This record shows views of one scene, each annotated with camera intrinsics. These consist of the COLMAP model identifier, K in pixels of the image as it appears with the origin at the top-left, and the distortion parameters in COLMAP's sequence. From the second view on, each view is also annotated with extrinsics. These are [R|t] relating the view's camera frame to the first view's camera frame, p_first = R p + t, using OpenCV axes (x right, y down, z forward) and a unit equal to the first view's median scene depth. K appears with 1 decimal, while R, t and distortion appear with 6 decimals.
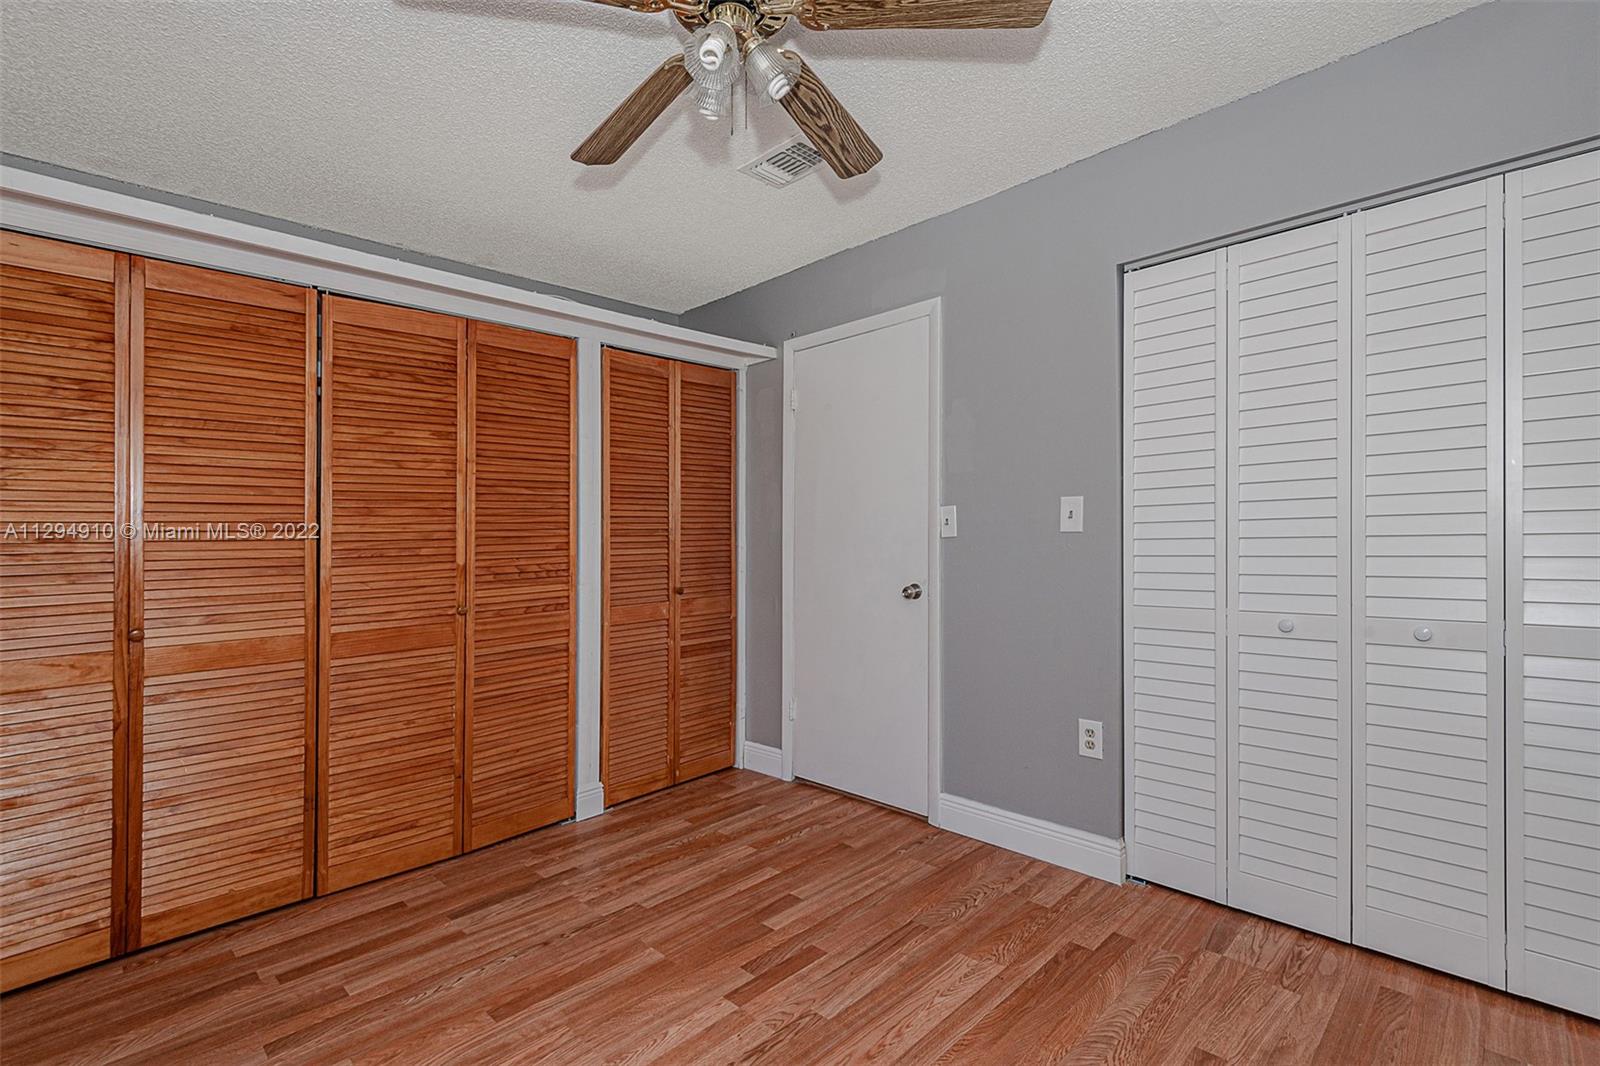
lens RADIAL K [[734.3, 0, 794.3], [0, 734.3, 568.5], [0, 0, 1]] dist [0.001333, 0.000058]
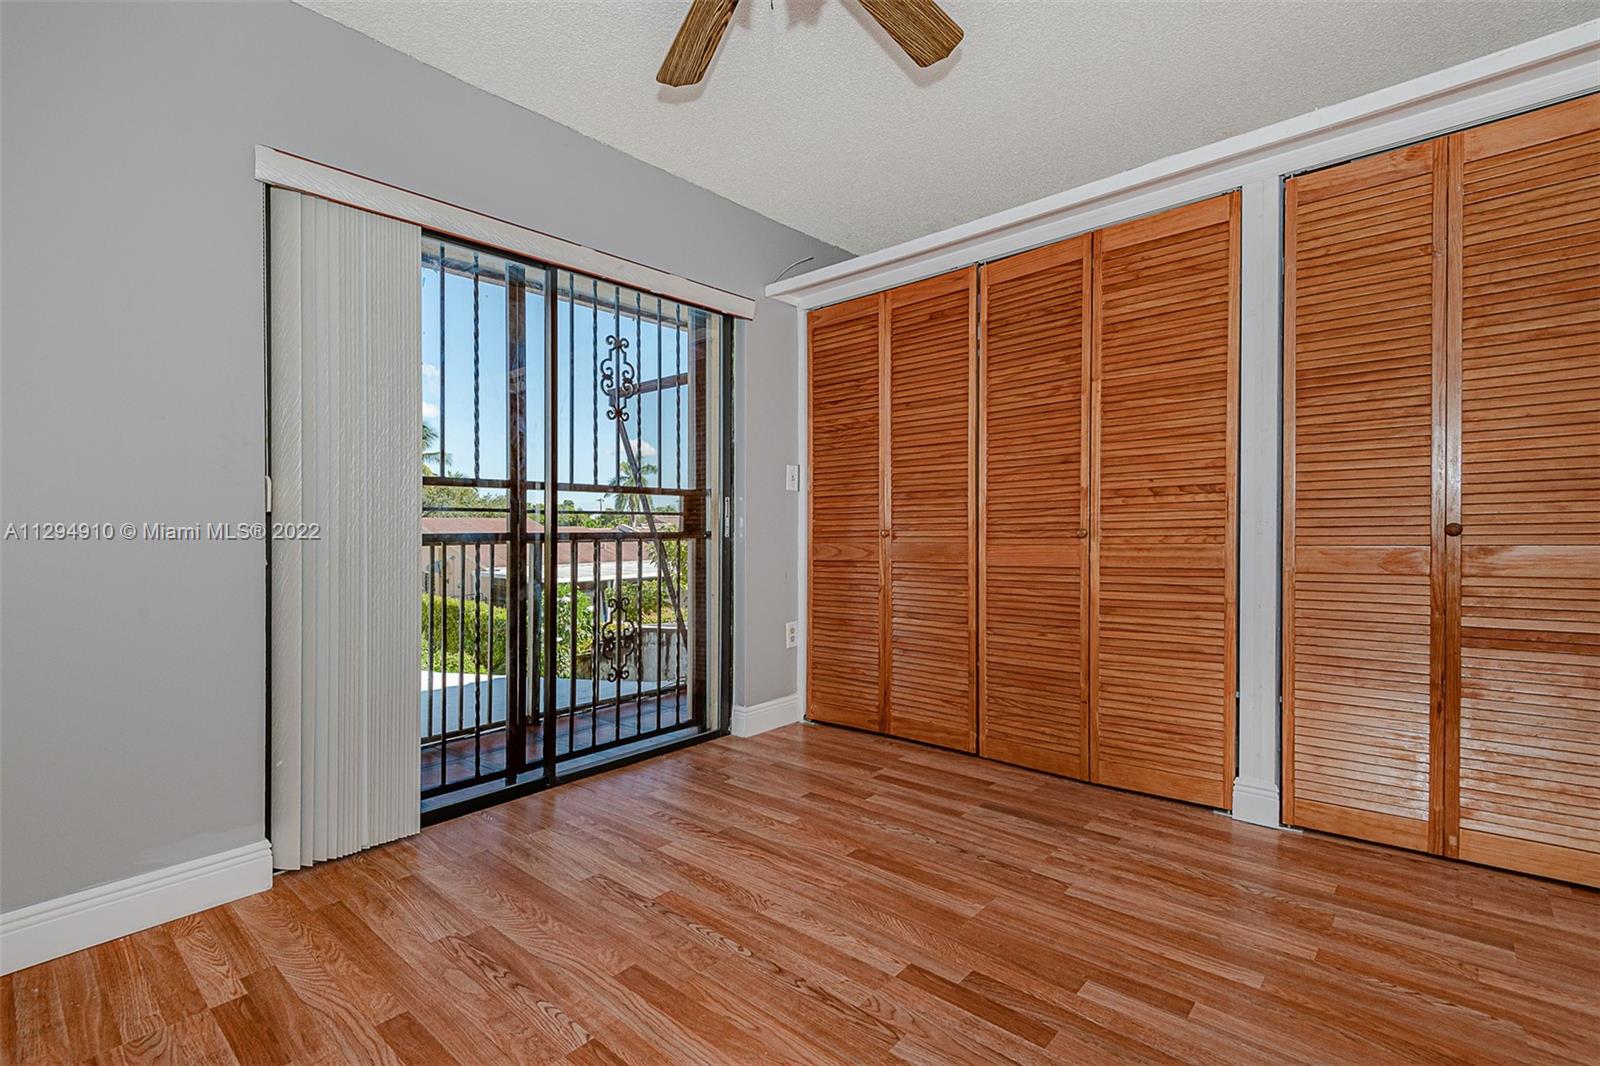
lens RADIAL K [[732.4, 0, 788.8], [0, 732.4, 542.2], [0, 0, 1]] dist [0.045768, -0.022731]
pose [[0.050508, 0.043290, -0.997785, 0.584115], [-0.025879, 0.998781, 0.042023, 0.041684], [0.998388, 0.023699, 0.051567, 0.624004]]
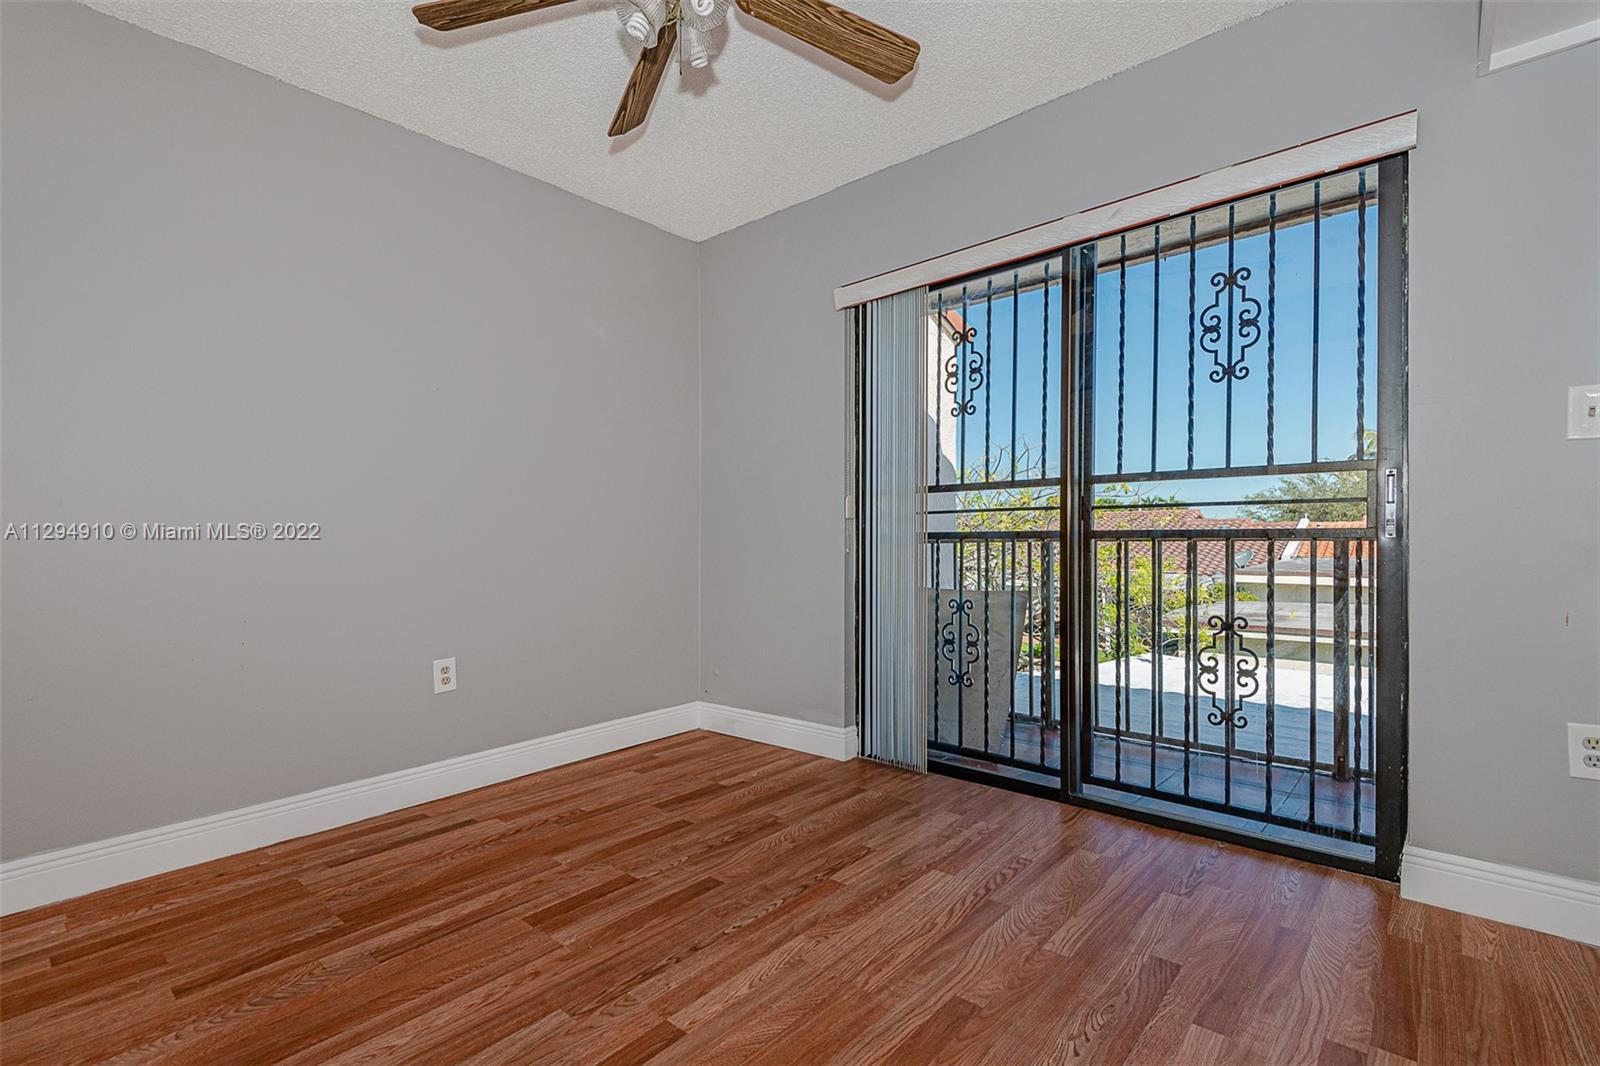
lens RADIAL K [[731.6, 0, 806.1], [0, 731.6, 519.0], [0, 0, 1]] dist [0.013360, -0.000110]
pose [[-0.996597, 0.037235, -0.073546, -0.143300], [0.035822, 0.999149, 0.020444, 0.032284], [0.074244, 0.017740, -0.997082, 1.372185]]
